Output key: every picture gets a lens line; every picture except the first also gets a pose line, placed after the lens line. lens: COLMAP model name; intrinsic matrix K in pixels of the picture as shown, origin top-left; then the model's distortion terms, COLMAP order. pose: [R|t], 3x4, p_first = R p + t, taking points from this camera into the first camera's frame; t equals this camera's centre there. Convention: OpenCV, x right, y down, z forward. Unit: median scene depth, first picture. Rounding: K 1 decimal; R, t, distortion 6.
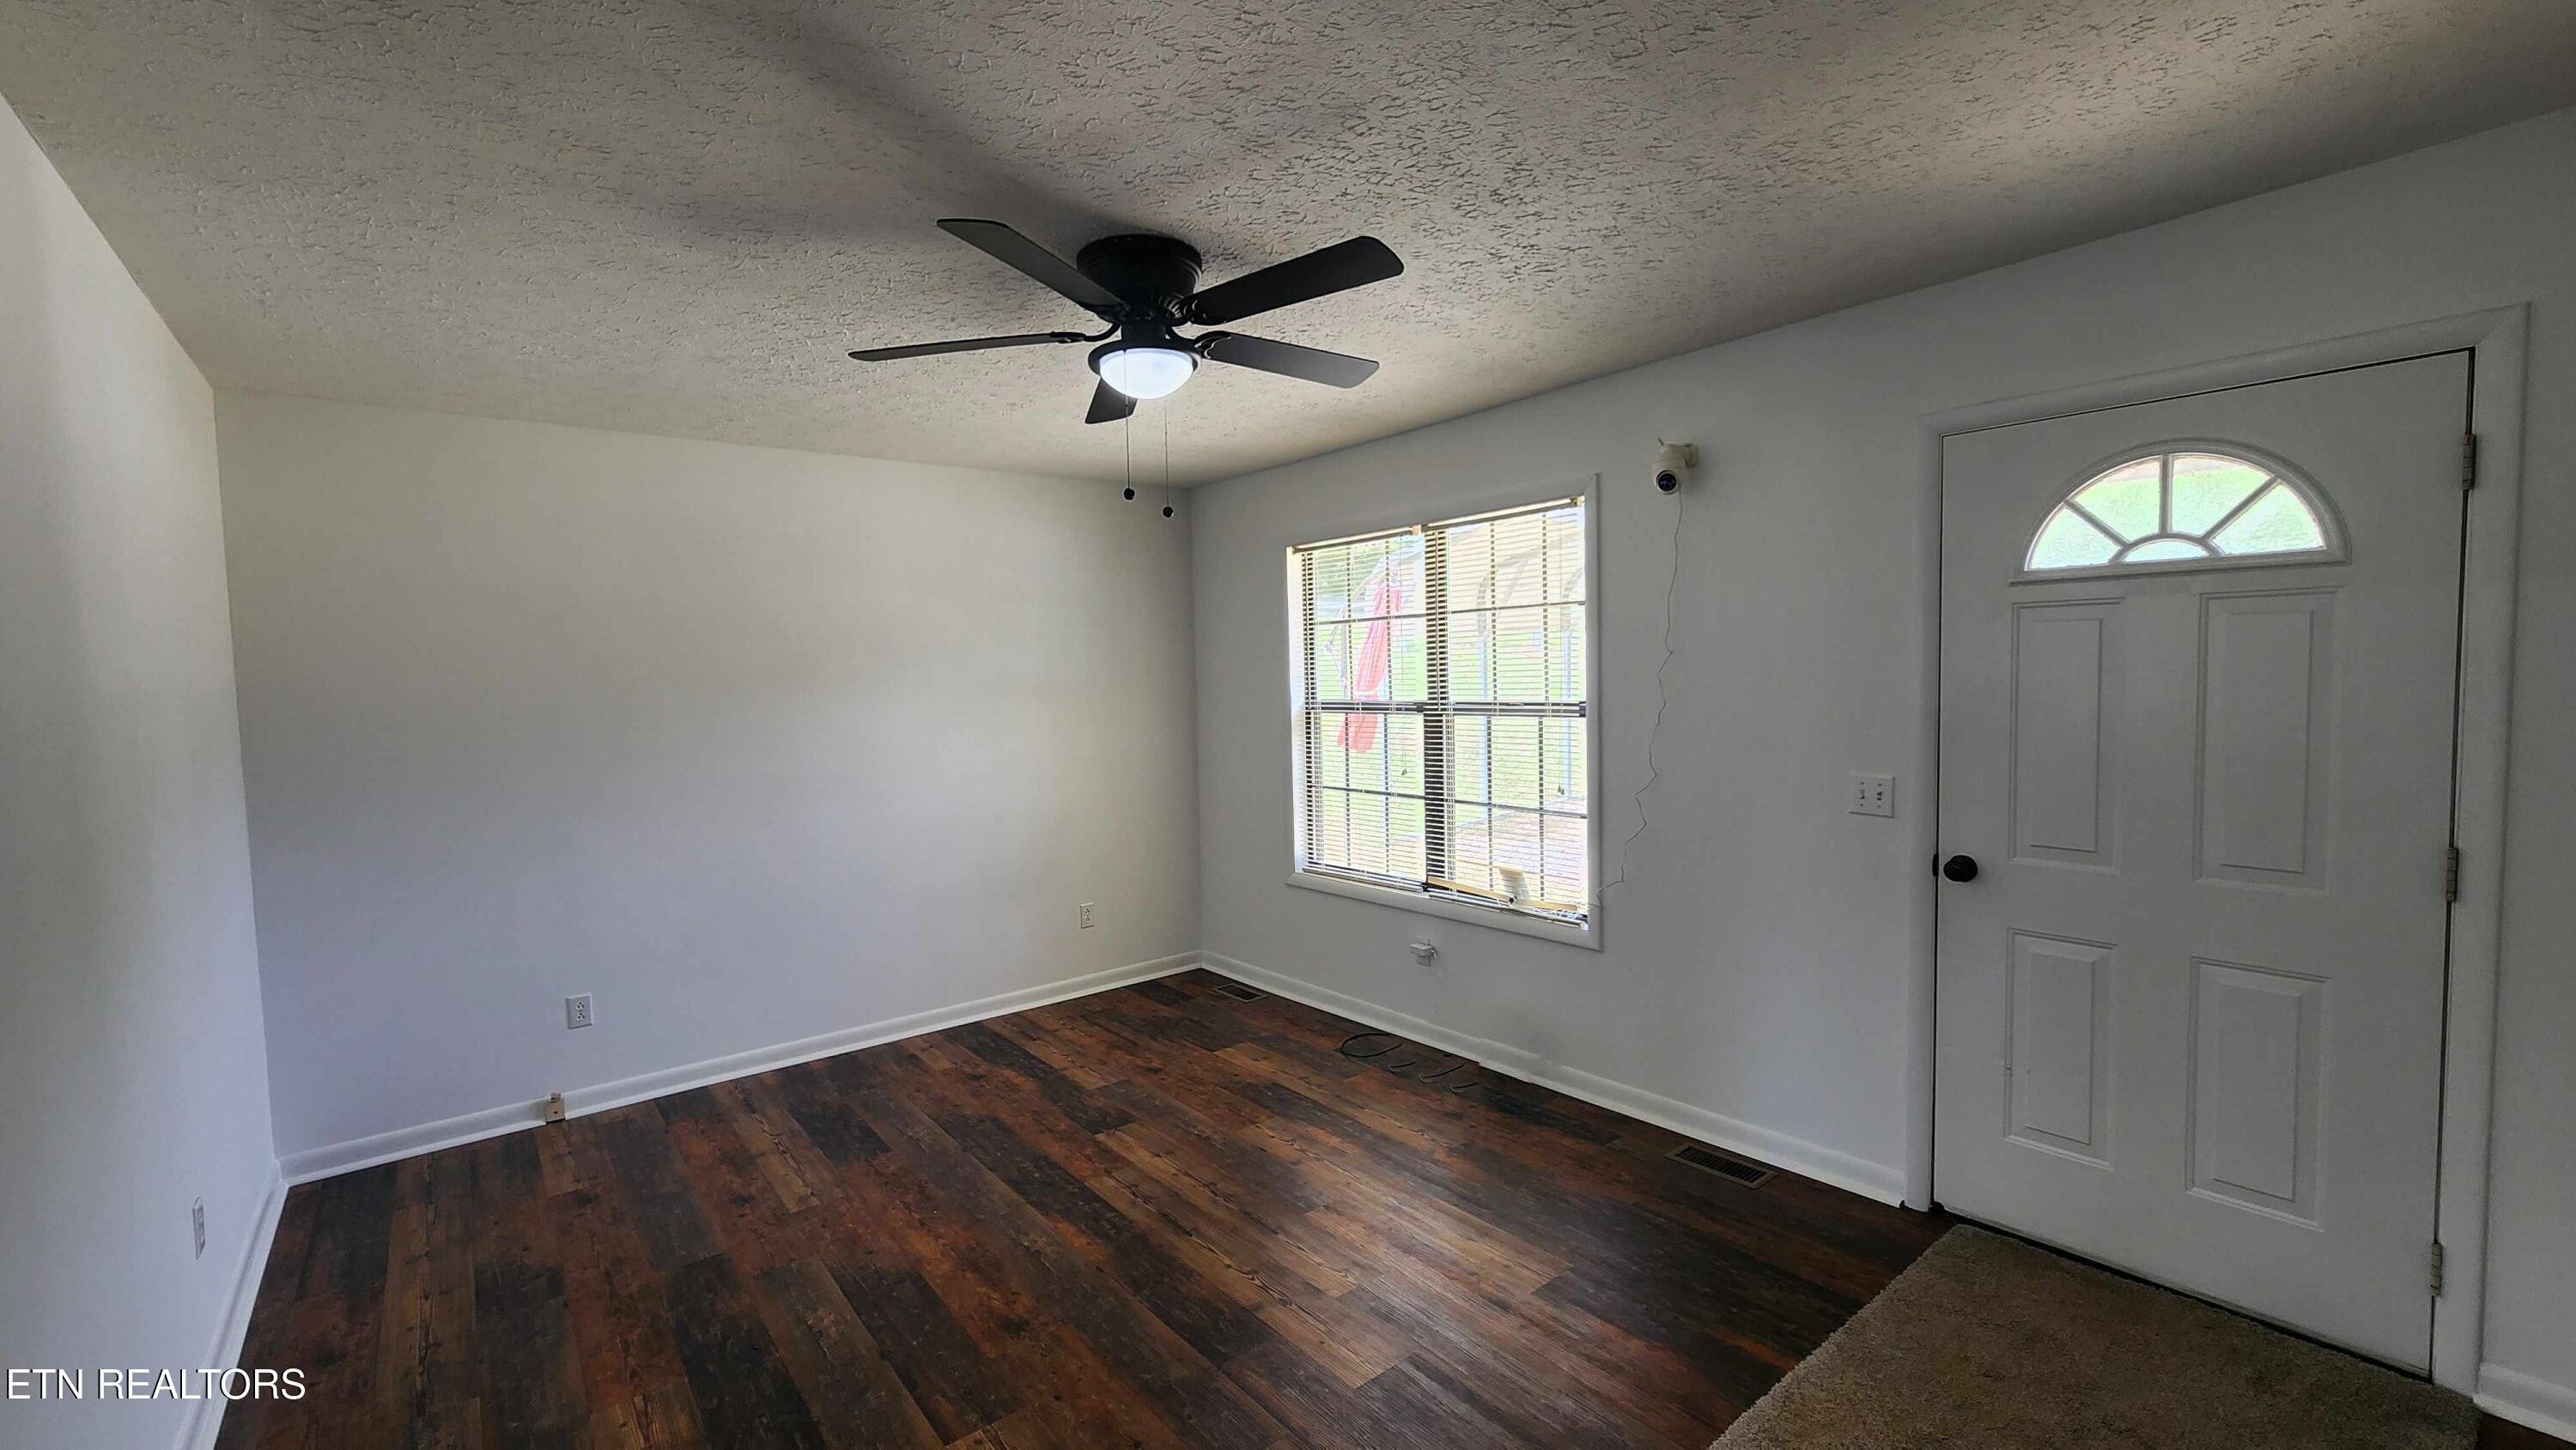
lens RADIAL K [[1061.5, 0, 1291.9], [0, 1061.5, 721.5], [0, 0, 1]] dist [-0.000022, 0.000438]
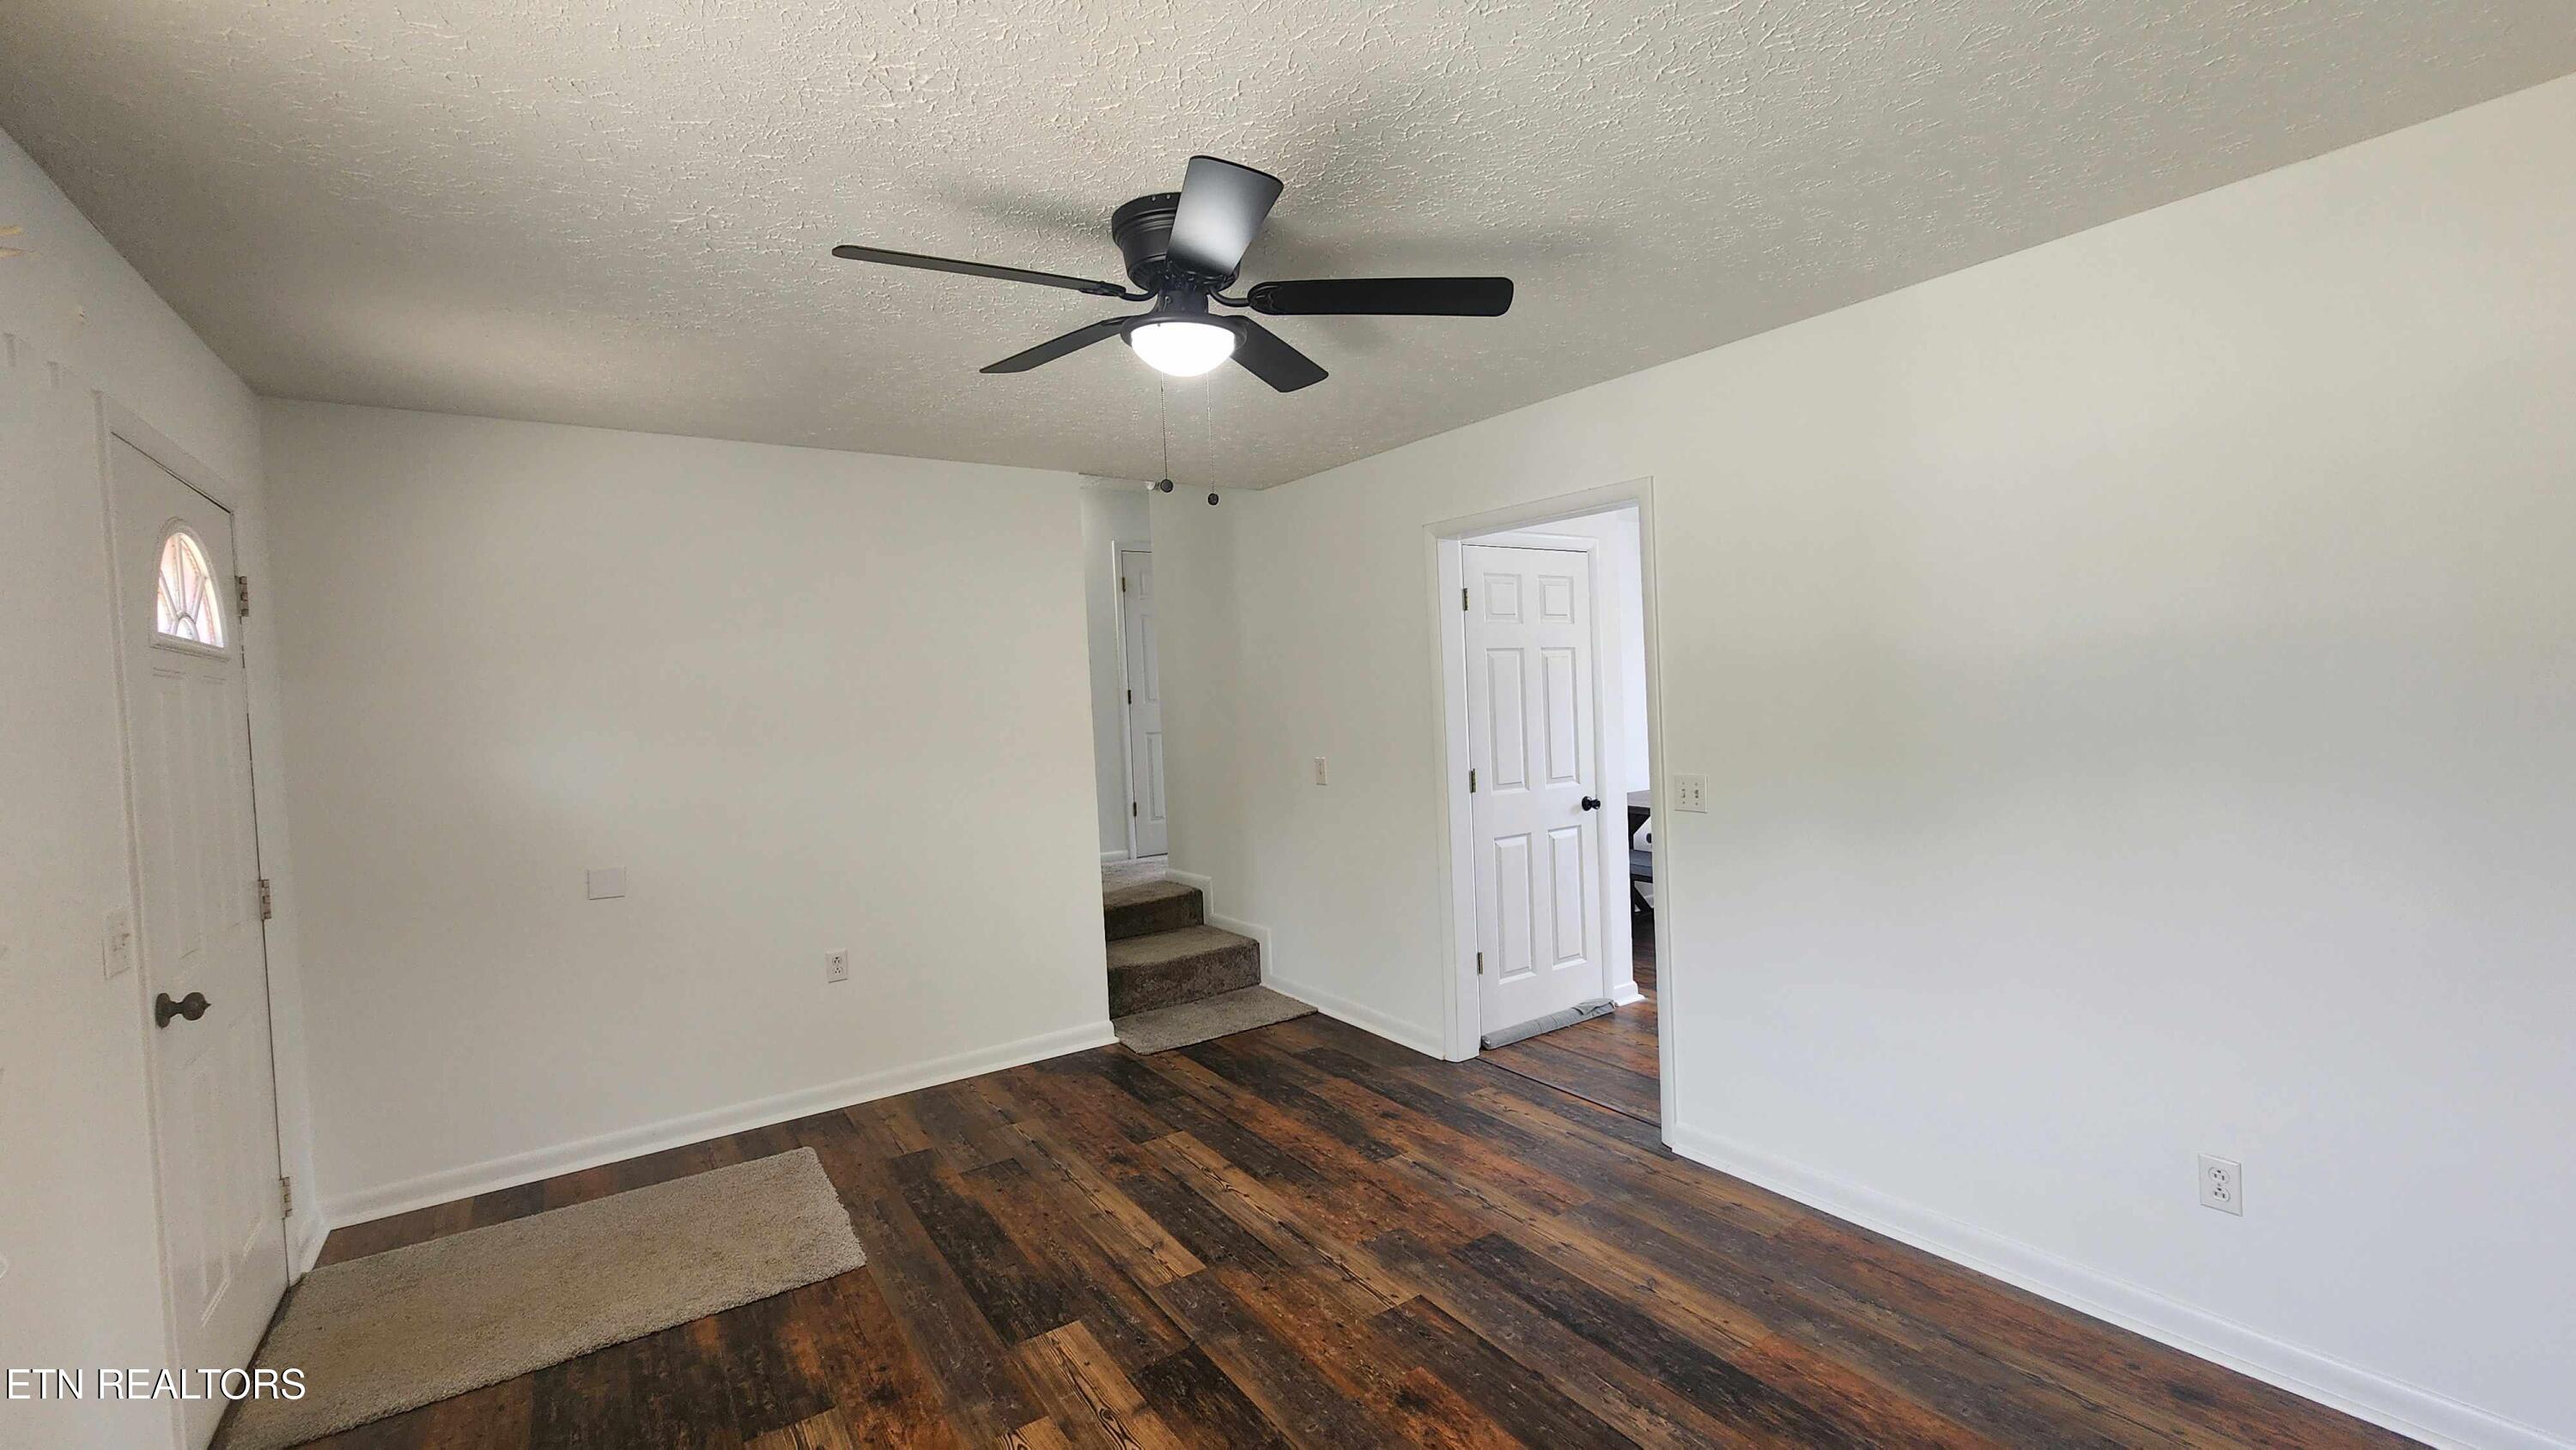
lens RADIAL K [[1061.5, 0, 1291.9], [0, 1061.5, 721.5], [0, 0, 1]] dist [-0.000022, 0.000438]
pose [[-0.994969, 0.065550, 0.075762, -0.192403], [0.071392, 0.994459, 0.077171, -0.053571], [-0.070283, 0.082192, -0.994135, 1.336349]]
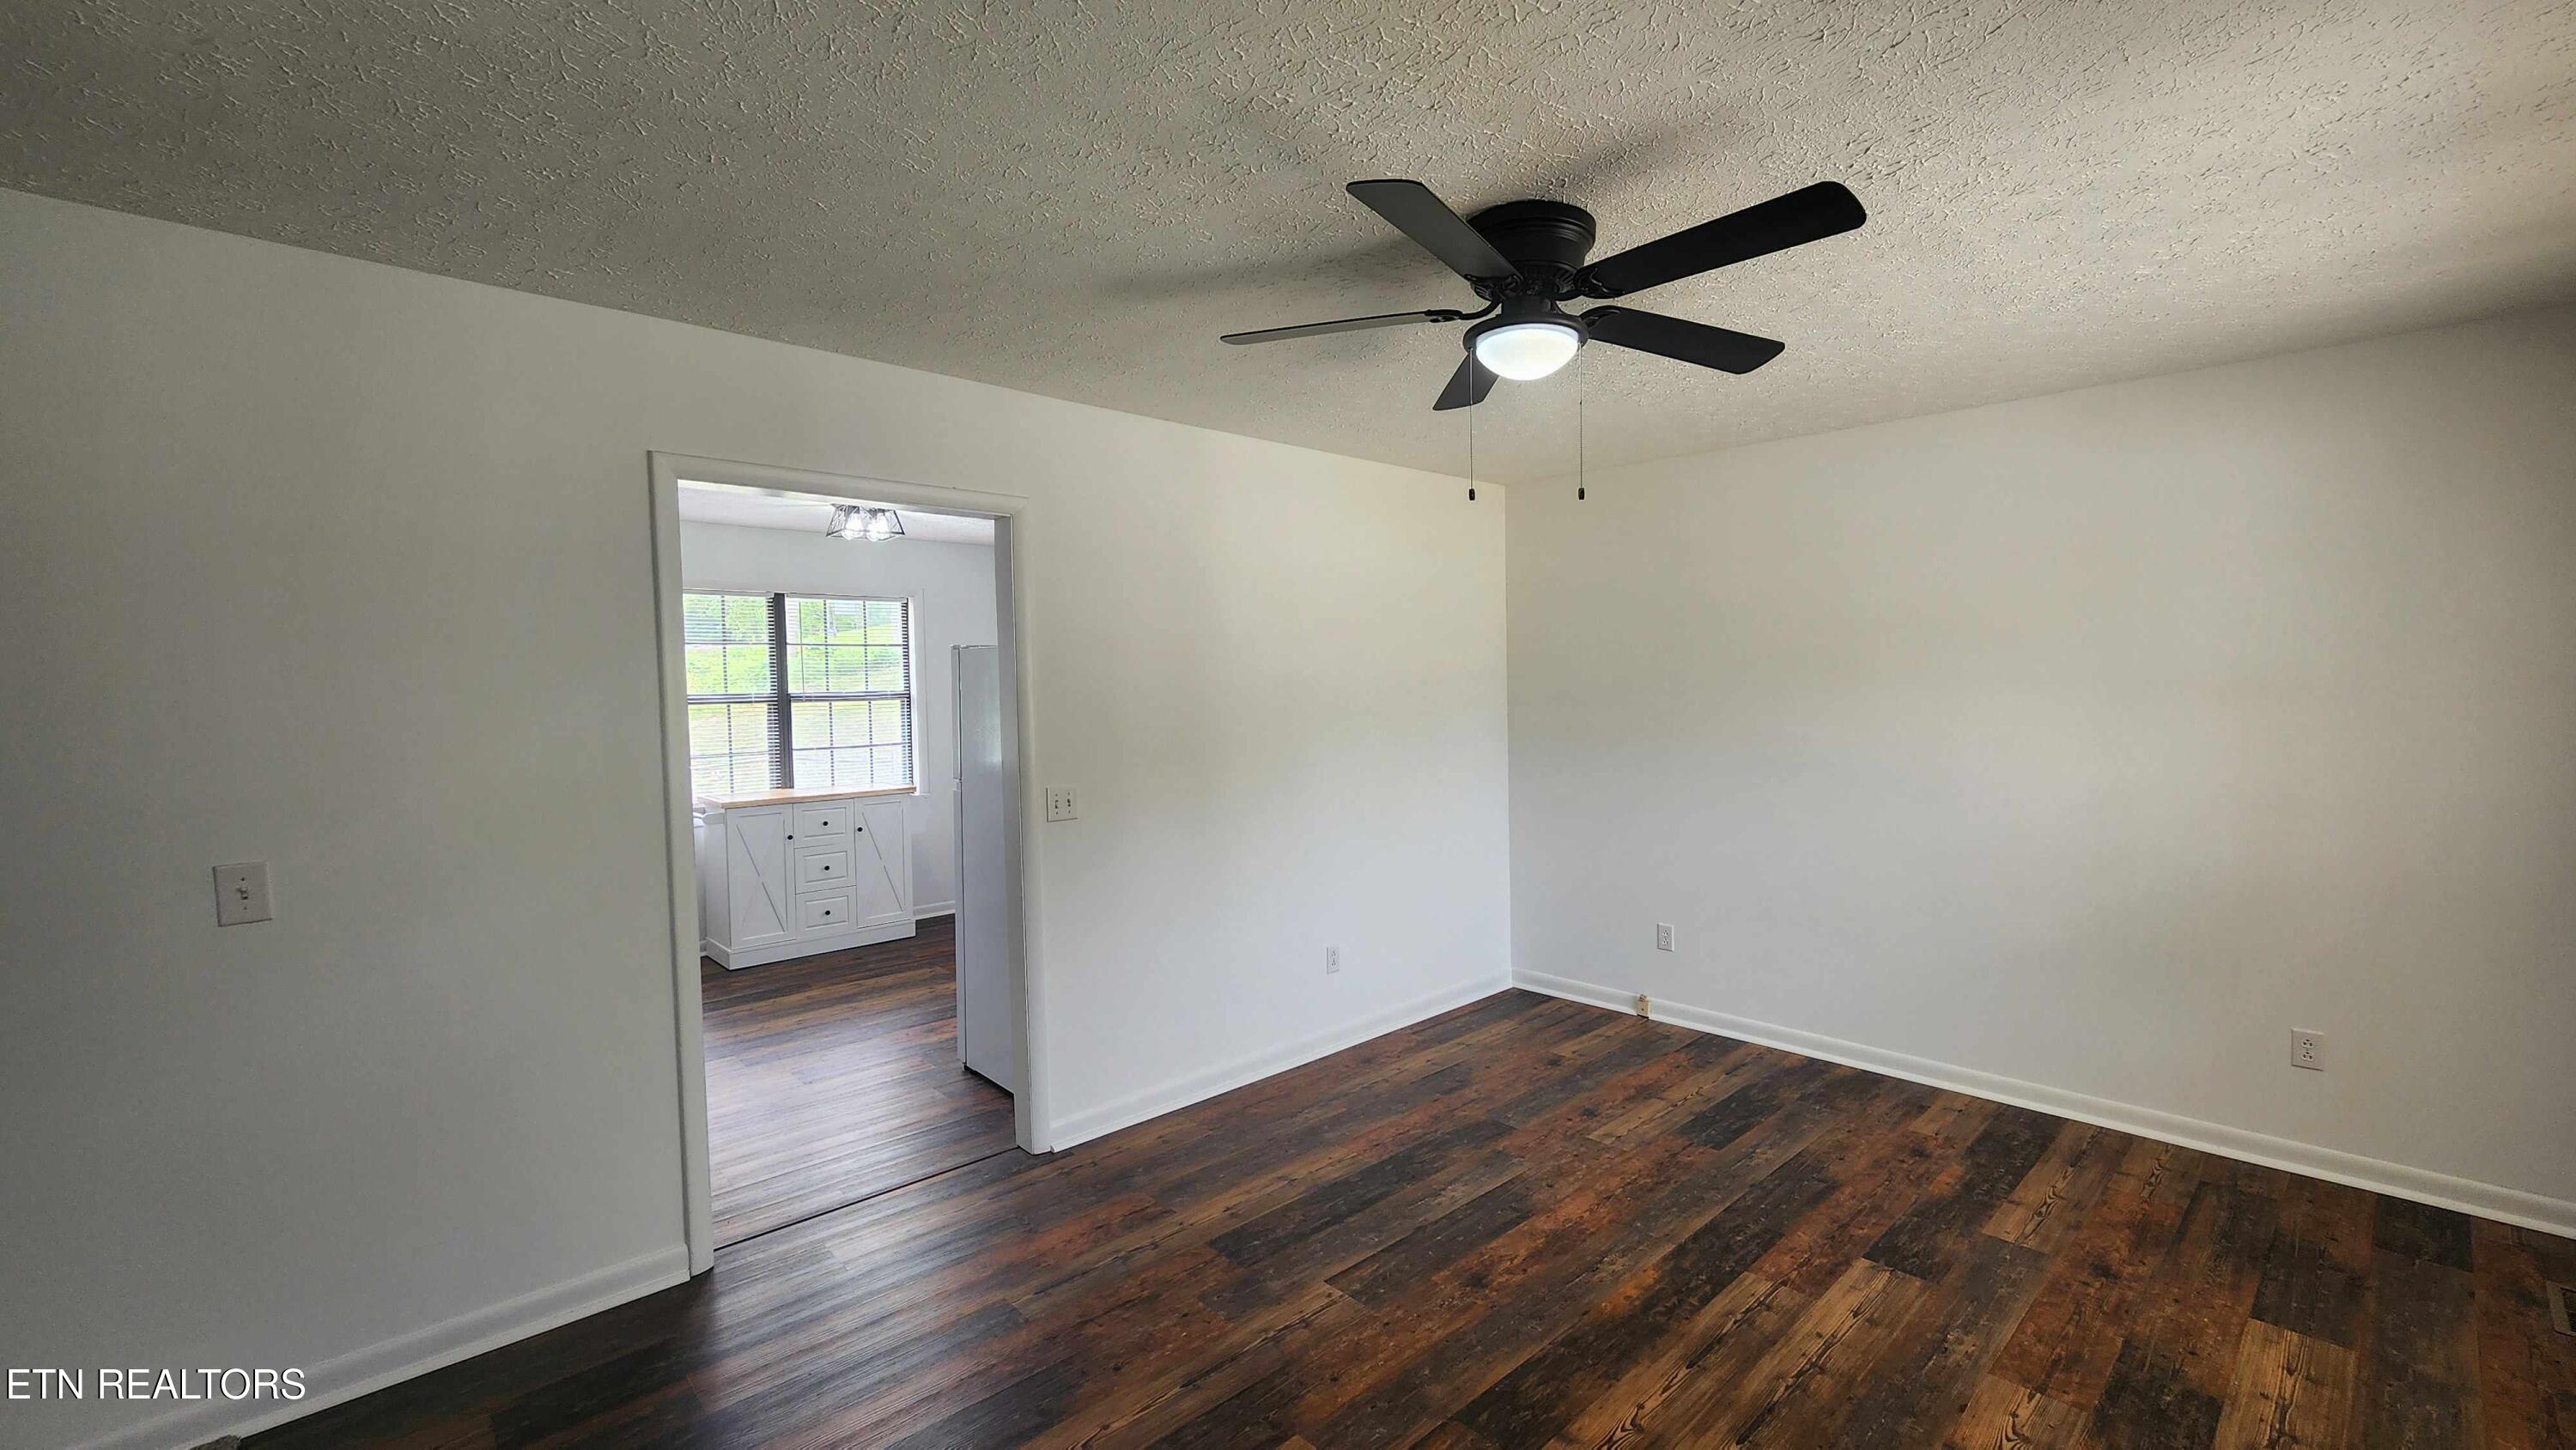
lens RADIAL K [[1061.5, 0, 1291.9], [0, 1061.5, 721.5], [0, 0, 1]] dist [-0.000022, 0.000438]
pose [[0.075301, 0.066910, -0.994914, 0.547319], [-0.035817, 0.997284, 0.064358, -0.042131], [0.996517, 0.030789, 0.077493, 0.515350]]
